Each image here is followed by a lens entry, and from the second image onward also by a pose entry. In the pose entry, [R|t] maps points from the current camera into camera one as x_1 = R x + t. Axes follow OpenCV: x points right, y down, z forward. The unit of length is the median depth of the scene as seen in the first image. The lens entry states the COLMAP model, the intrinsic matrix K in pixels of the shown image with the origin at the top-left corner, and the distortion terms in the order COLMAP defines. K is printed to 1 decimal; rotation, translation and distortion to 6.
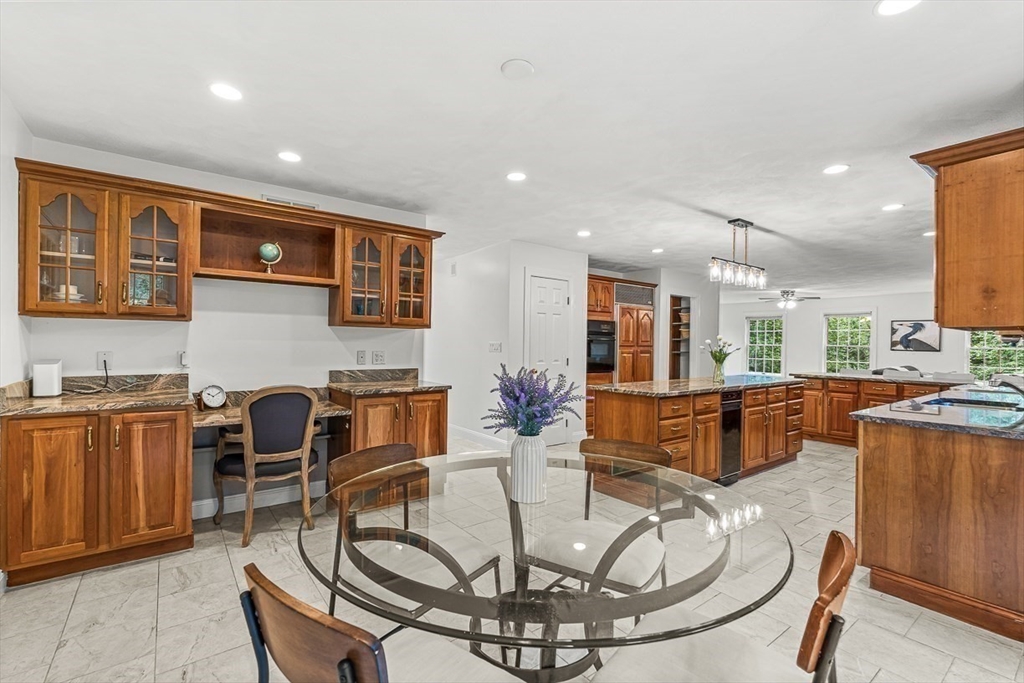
lens RADIAL K [[451.3, 0, 508.1], [0, 451.3, 344.8], [0, 0, 1]] dist [-0.006610, 0.000748]
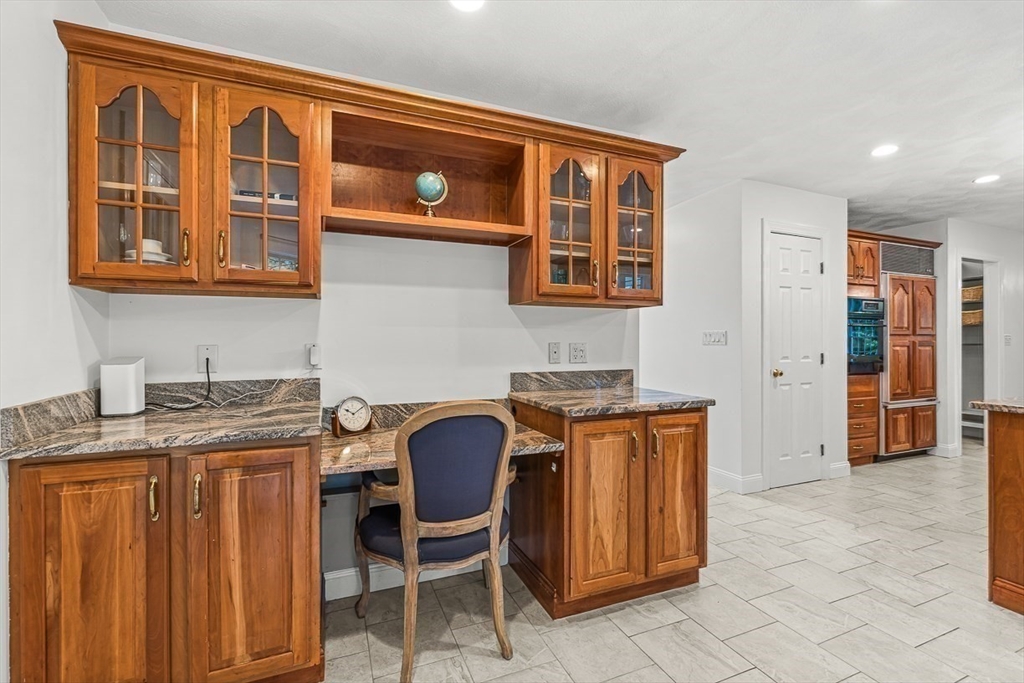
lens RADIAL K [[451.3, 0, 511.0], [0, 451.3, 339.9], [0, 0, 1]] dist [-0.006610, 0.000748]
pose [[0.967749, -0.014910, -0.251476, -0.273335], [0.012975, 0.999872, -0.009353, 0.017794], [0.251583, 0.005789, 0.967818, 0.432232]]
